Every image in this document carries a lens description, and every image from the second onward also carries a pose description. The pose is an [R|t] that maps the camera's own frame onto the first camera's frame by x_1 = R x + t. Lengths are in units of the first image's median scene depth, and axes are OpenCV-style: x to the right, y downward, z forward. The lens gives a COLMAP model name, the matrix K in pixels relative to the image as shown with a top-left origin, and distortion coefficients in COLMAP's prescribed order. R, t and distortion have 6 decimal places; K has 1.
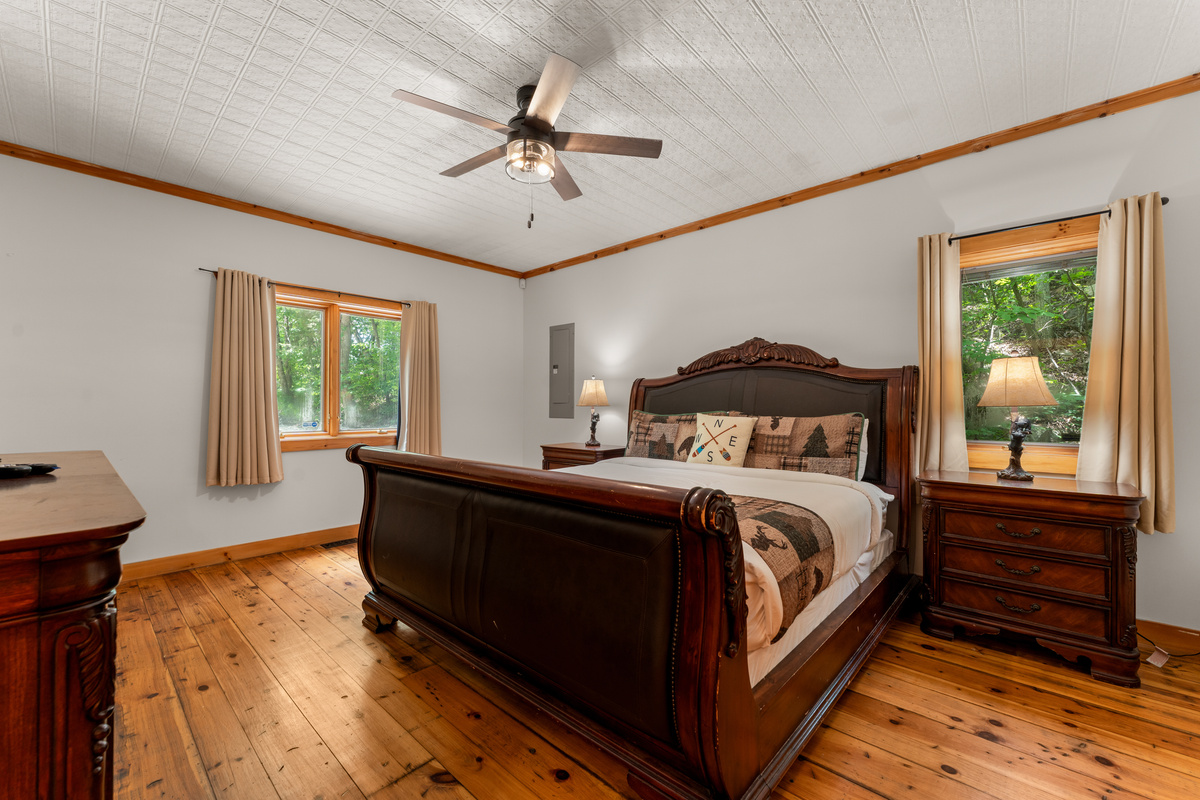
lens RADIAL K [[472.3, 0, 604.9], [0, 472.3, 408.8], [0, 0, 1]] dist [0.000715, -0.000192]
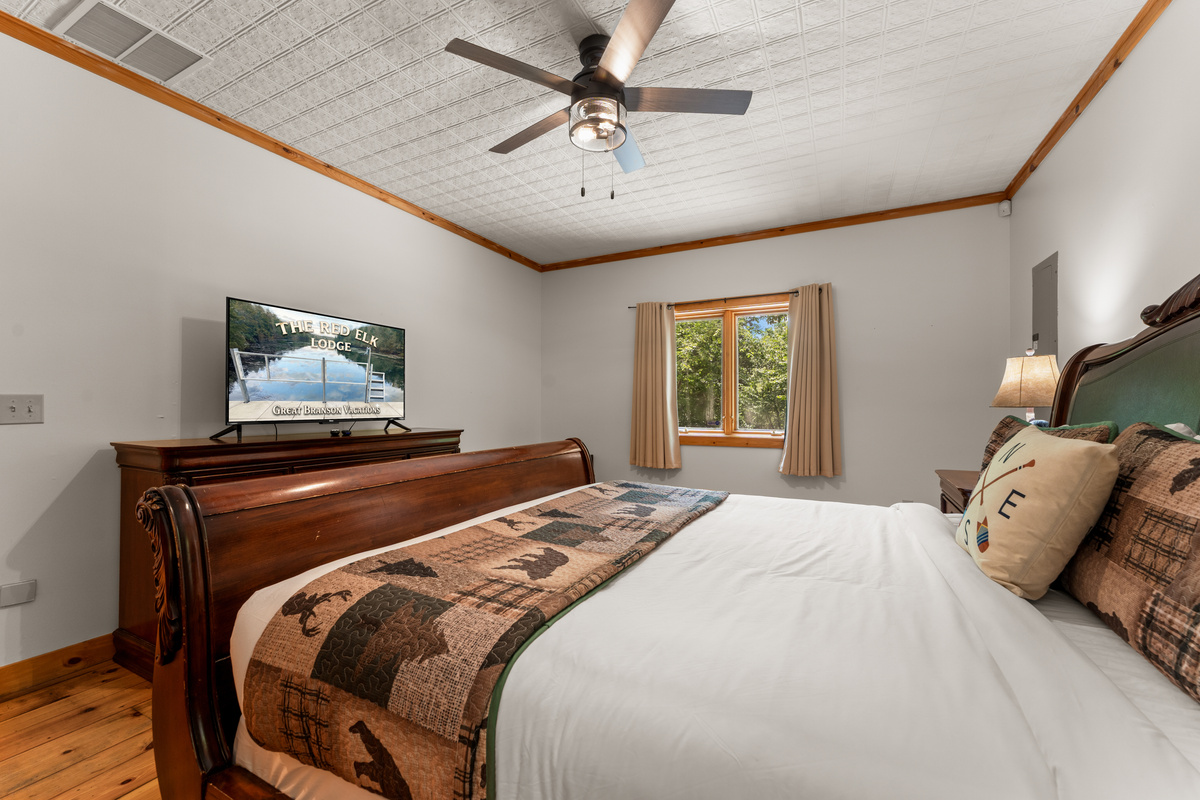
lens RADIAL K [[472.3, 0, 578.3], [0, 472.3, 412.4], [0, 0, 1]] dist [0.000715, -0.000192]
pose [[0.277588, 0.014153, -0.960596, 0.357911], [-0.004251, 0.999900, 0.013503, -0.004643], [0.960691, 0.000335, 0.277620, 0.385499]]
